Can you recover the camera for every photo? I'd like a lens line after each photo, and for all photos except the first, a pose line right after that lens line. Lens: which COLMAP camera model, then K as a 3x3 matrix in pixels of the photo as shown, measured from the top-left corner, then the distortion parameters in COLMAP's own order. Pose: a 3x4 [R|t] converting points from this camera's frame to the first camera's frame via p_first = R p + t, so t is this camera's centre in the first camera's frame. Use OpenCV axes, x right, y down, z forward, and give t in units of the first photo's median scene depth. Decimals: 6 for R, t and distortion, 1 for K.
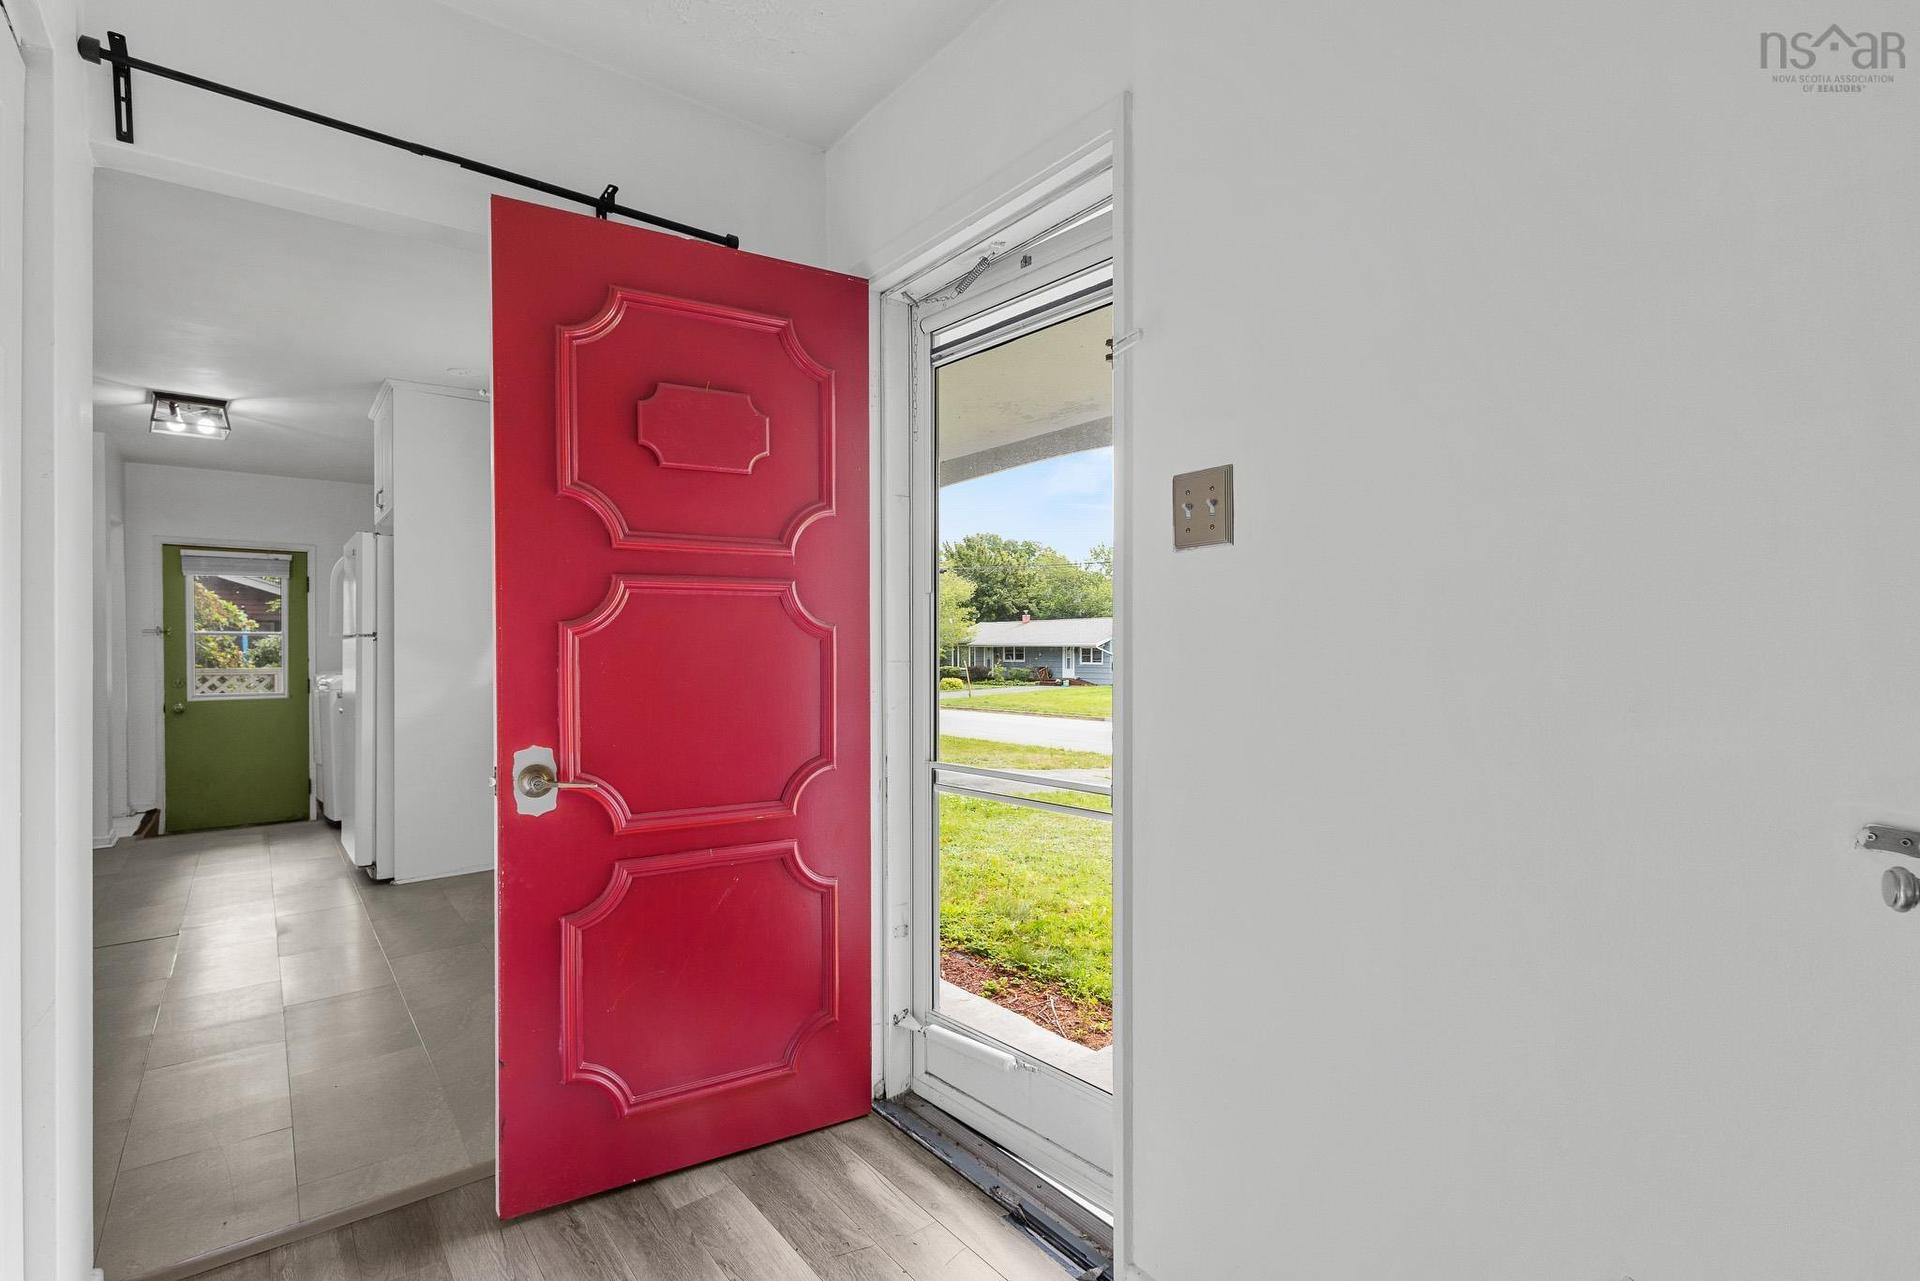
lens RADIAL K [[912.0, 0, 967.1], [0, 912.0, 663.2], [0, 0, 1]] dist [0.011035, -0.000133]
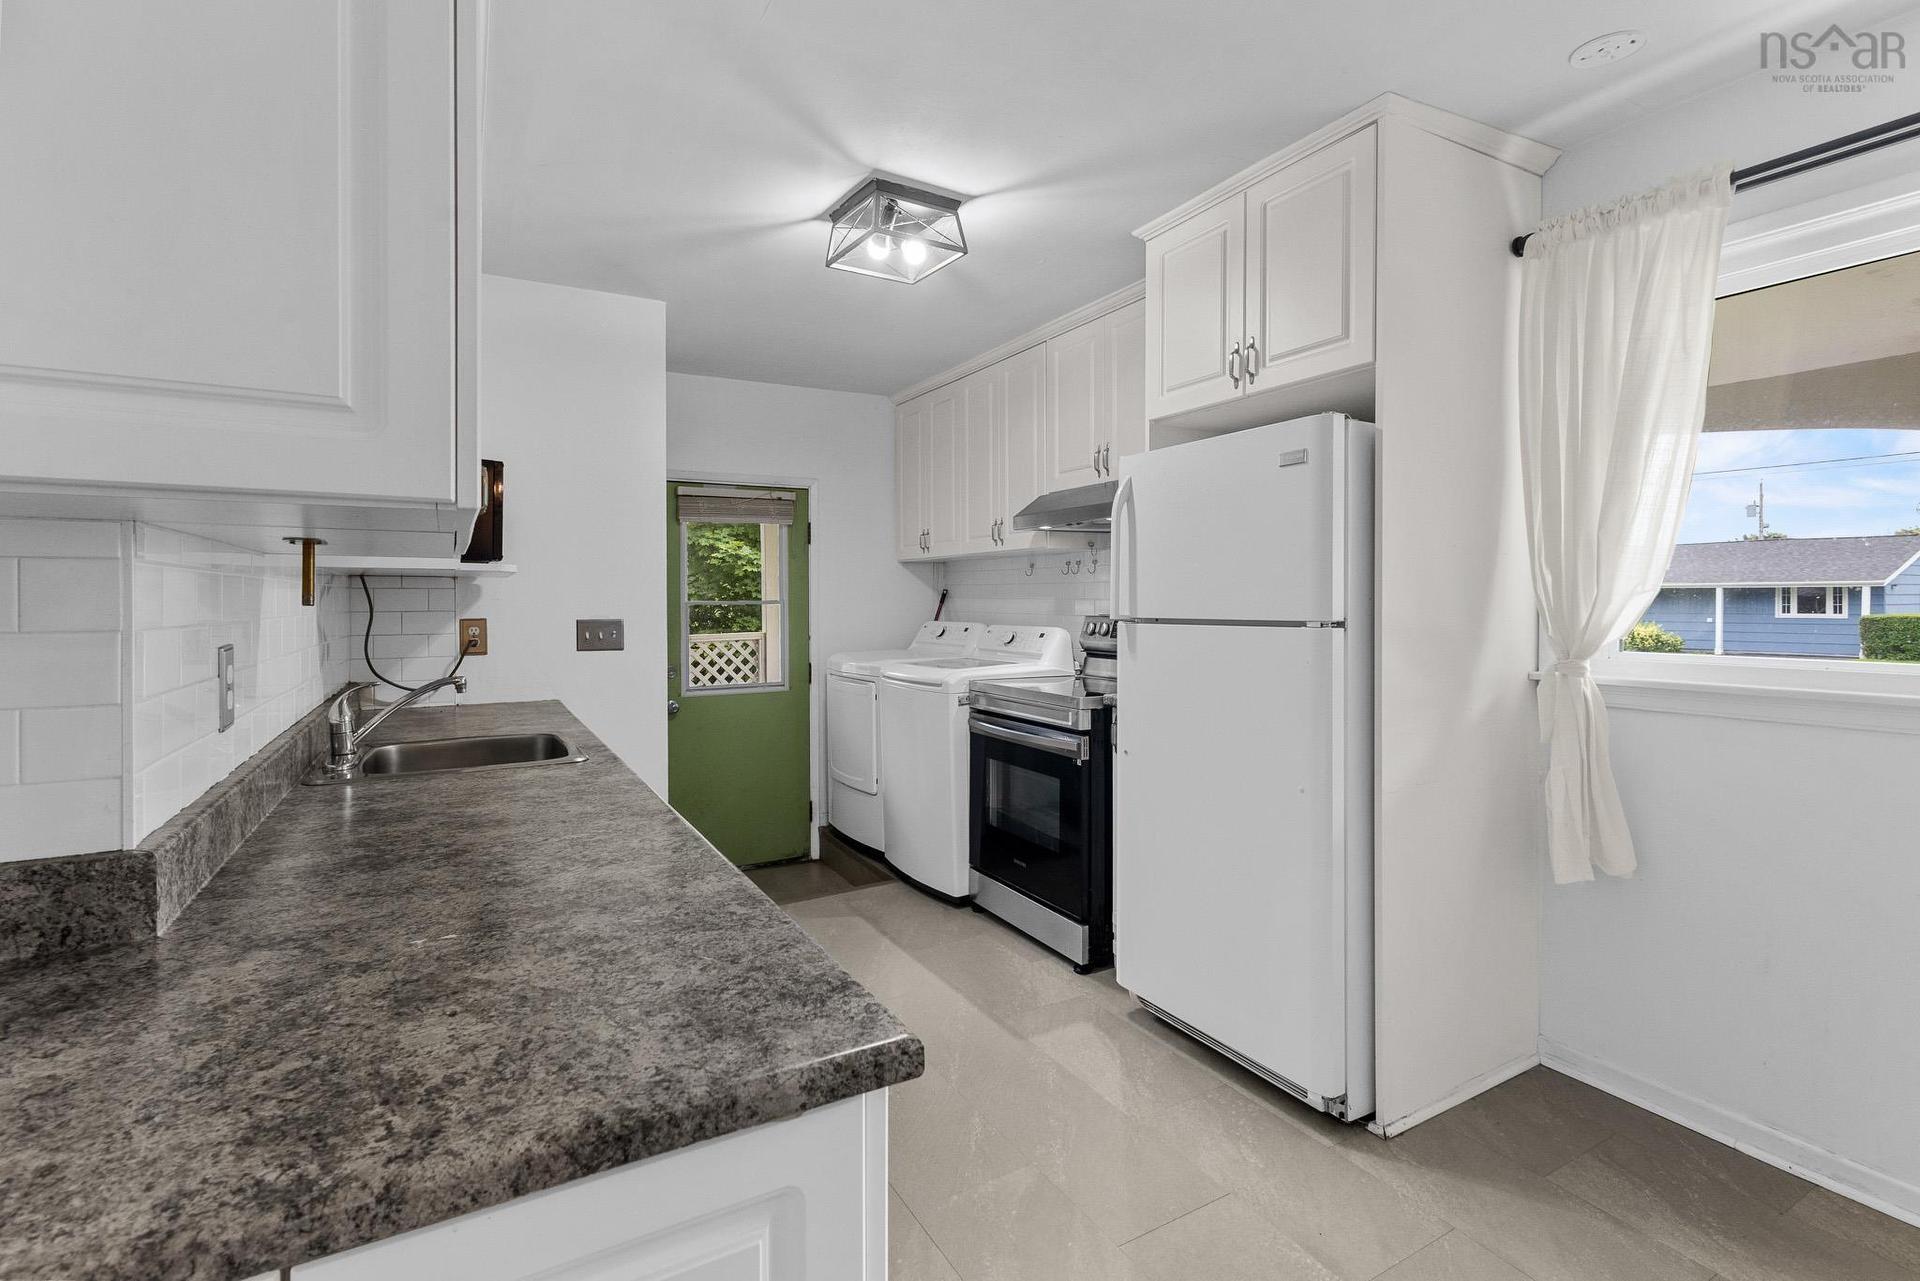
lens RADIAL K [[893.9, 0, 959.4], [0, 893.9, 604.8], [0, 0, 1]] dist [0.001390, -0.000066]
pose [[0.988901, -0.003485, -0.148534, -0.528403], [0.002534, 0.999975, -0.006589, -0.025561], [0.148553, 0.006139, 0.988885, 0.338015]]
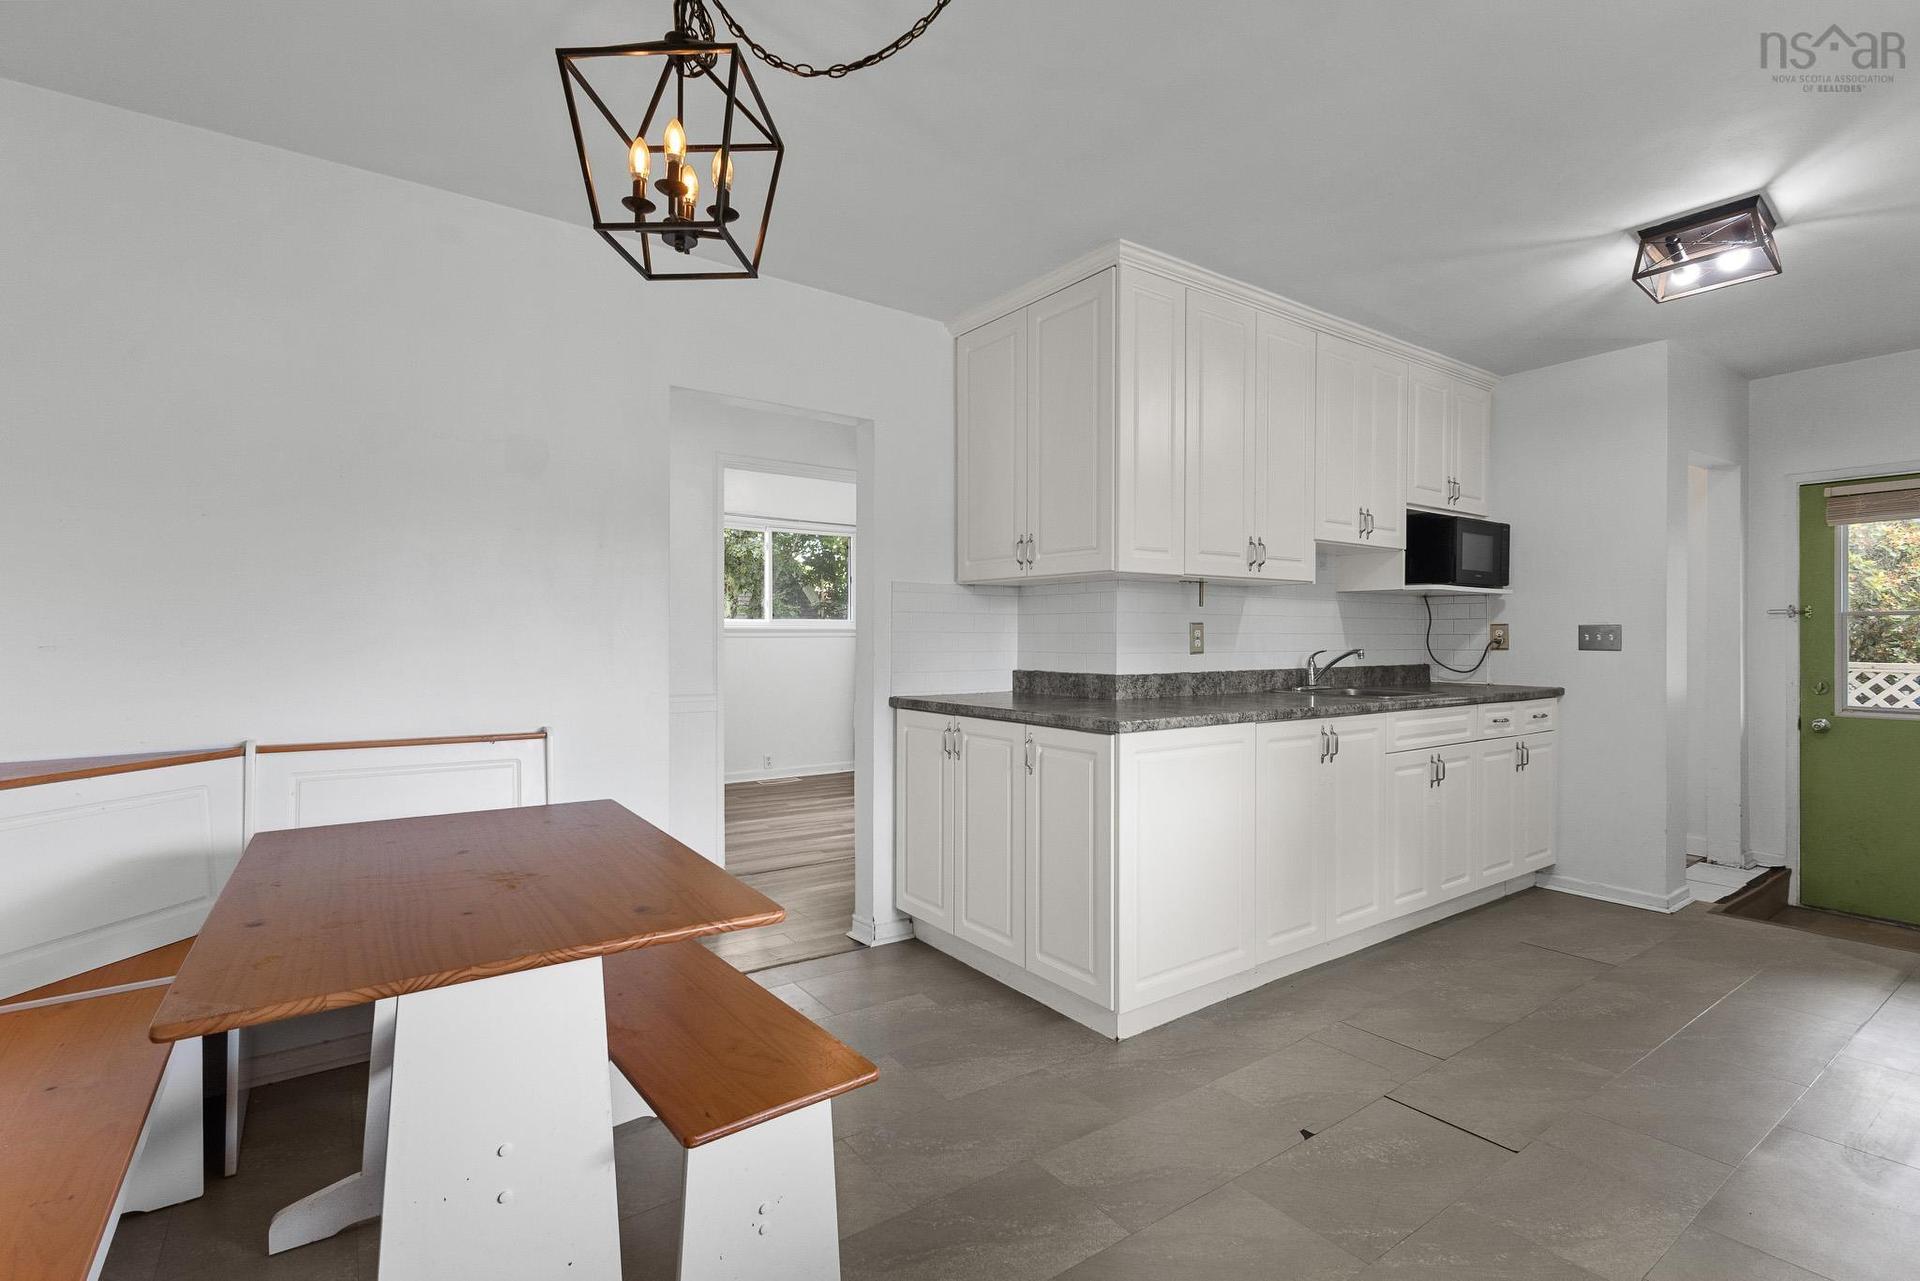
lens RADIAL K [[881.8, 0, 958.3], [0, 881.8, 638.1], [0, 0, 1]] dist [0.015420, -0.004957]
pose [[-0.040382, 0.001435, -0.999183, -0.179726], [-0.013779, 0.999903, 0.001993, -0.007428], [0.999089, 0.013849, -0.040359, 0.393359]]
